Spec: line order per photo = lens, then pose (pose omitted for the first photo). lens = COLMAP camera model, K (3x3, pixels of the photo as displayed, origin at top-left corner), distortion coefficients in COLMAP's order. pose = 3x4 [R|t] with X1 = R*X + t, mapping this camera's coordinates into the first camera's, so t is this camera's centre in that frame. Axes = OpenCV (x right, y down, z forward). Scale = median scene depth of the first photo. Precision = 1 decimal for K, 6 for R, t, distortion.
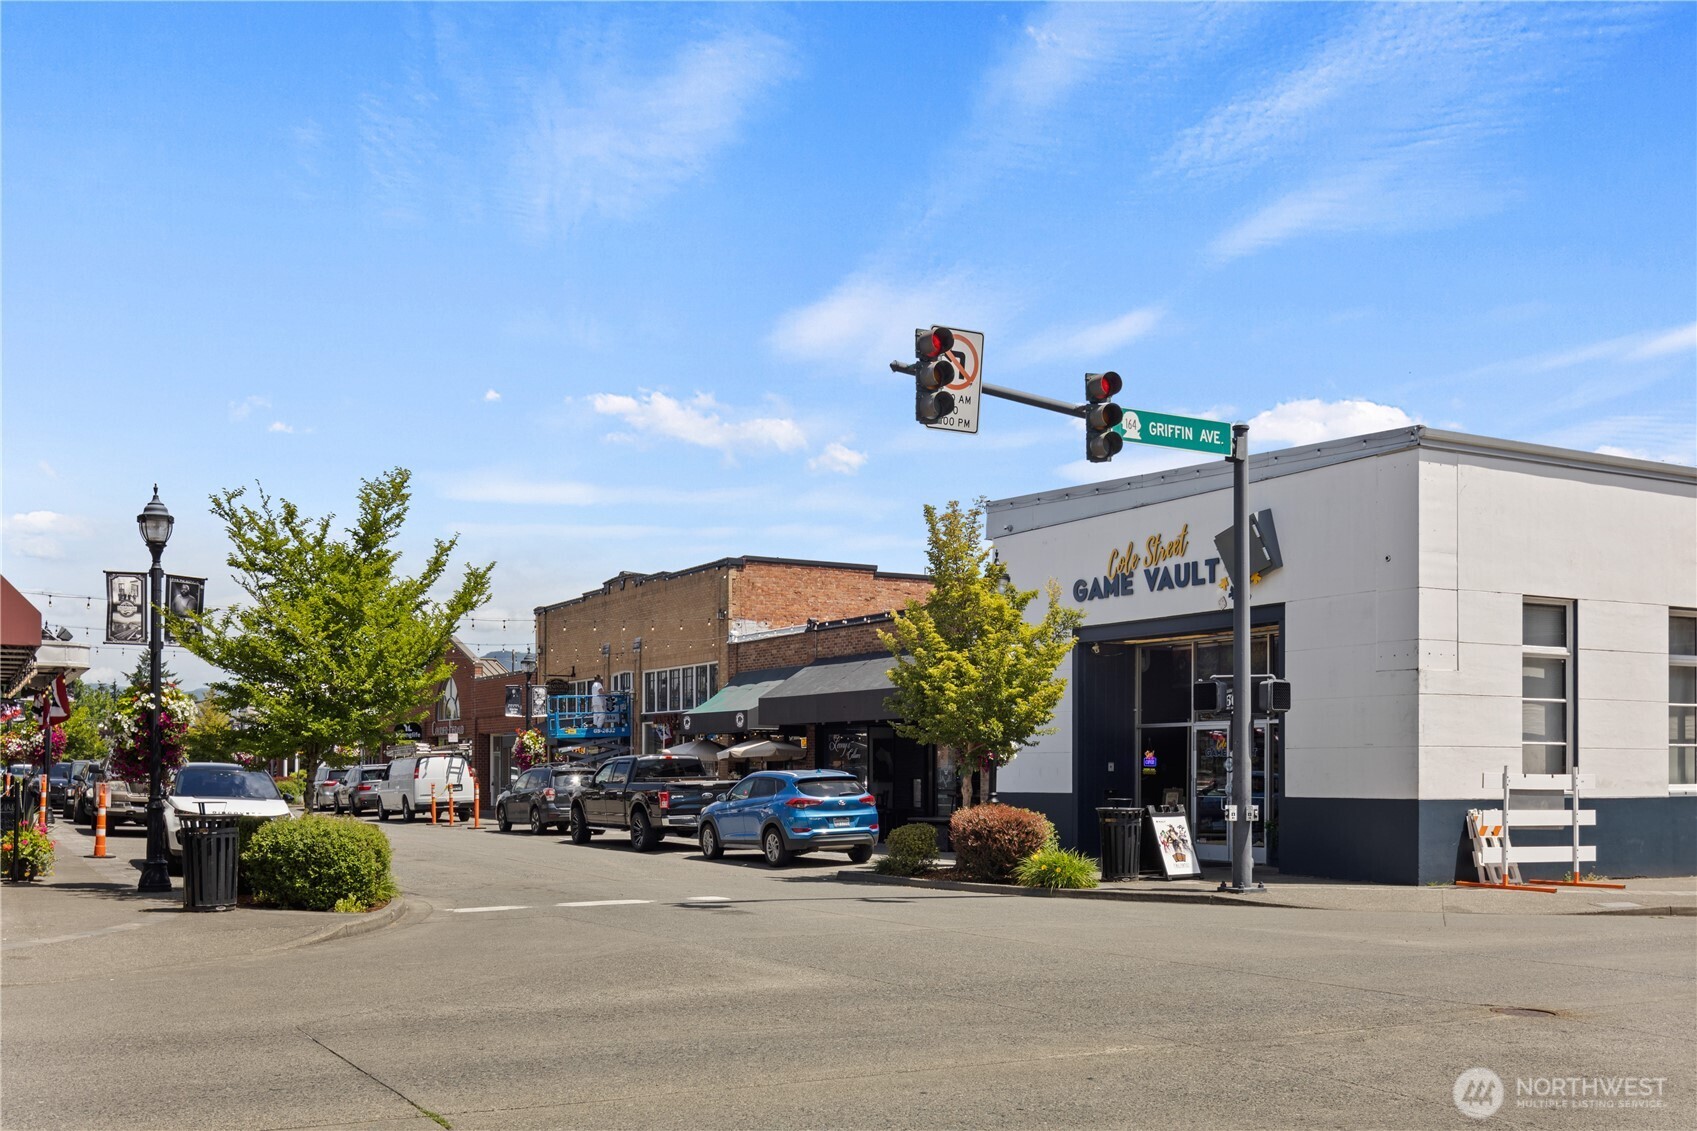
lens RADIAL K [[1653.9, 0, 848.5], [0, 1653.9, 565.5], [0, 0, 1]] dist [0.001532, 0.000308]
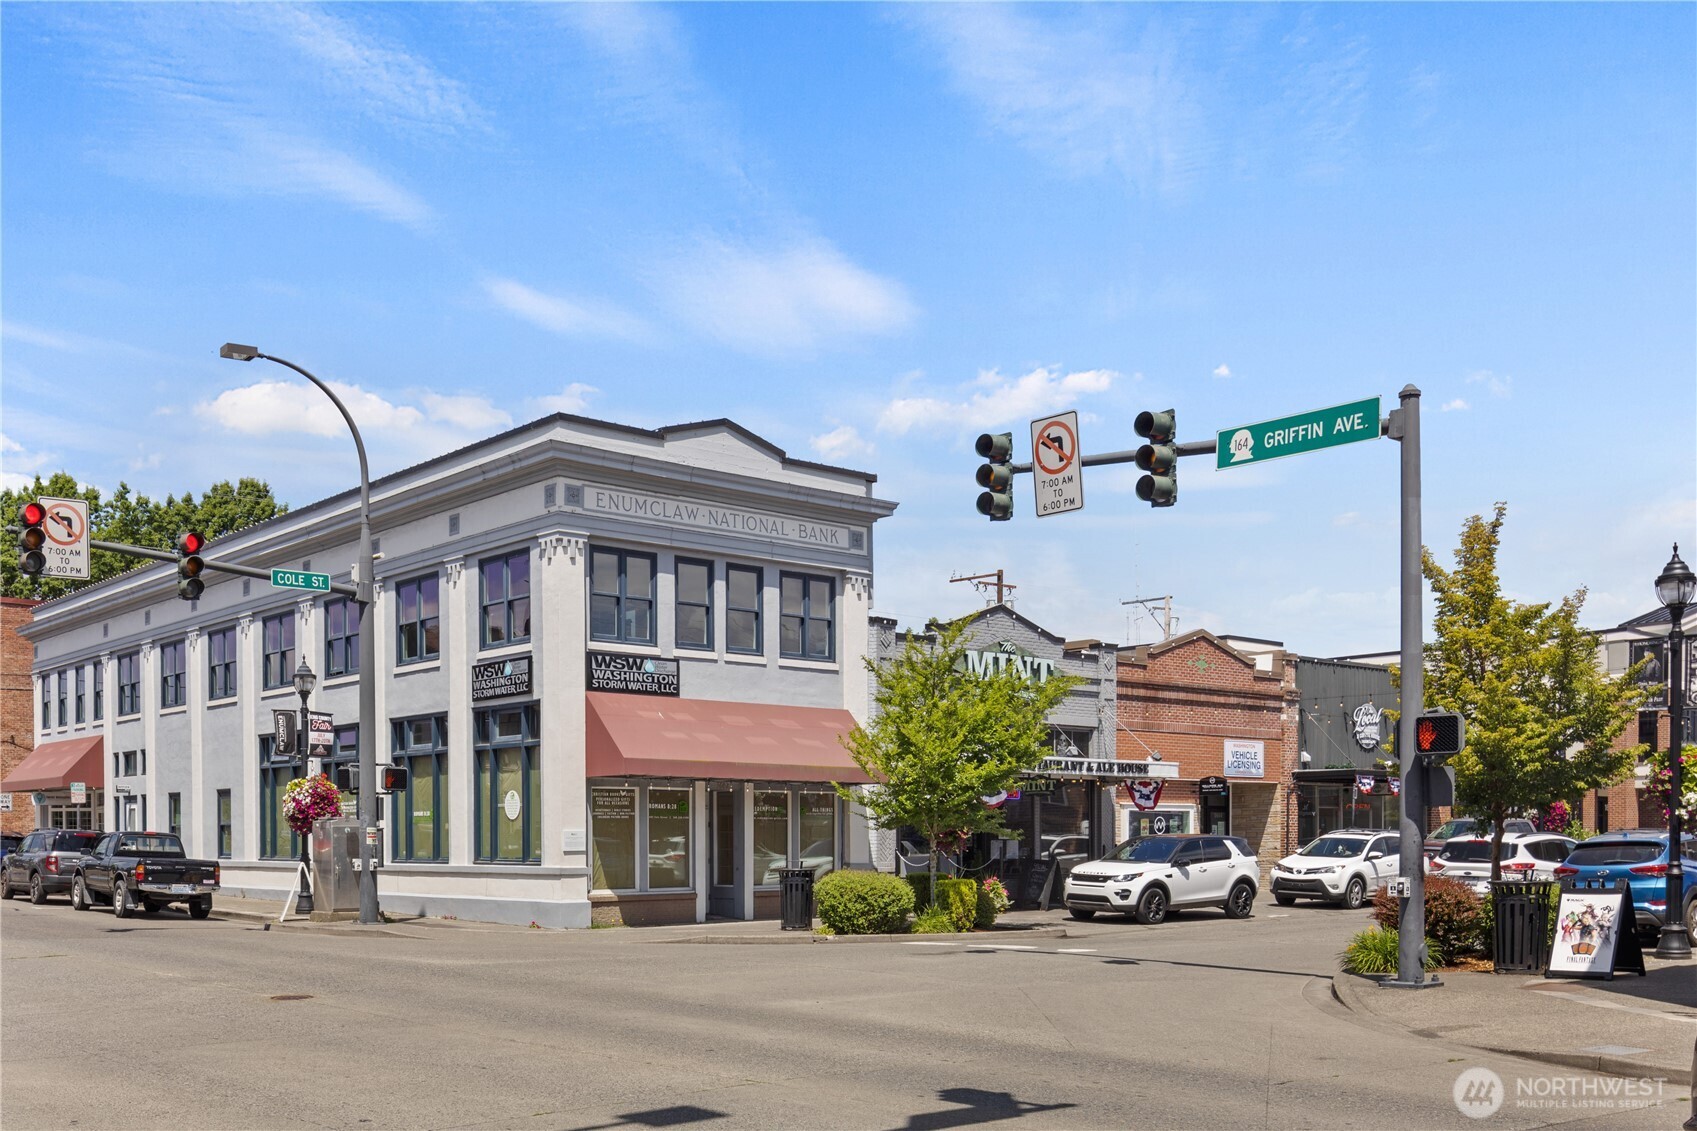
lens RADIAL K [[1653.9, 0, 848.5], [0, 1653.9, 565.5], [0, 0, 1]] dist [0.001532, 0.000308]
pose [[0.206235, -0.159818, -0.965363, 0.957601], [0.134291, 0.981859, -0.133860, 0.067942], [0.969244, -0.102033, 0.223956, 0.578617]]
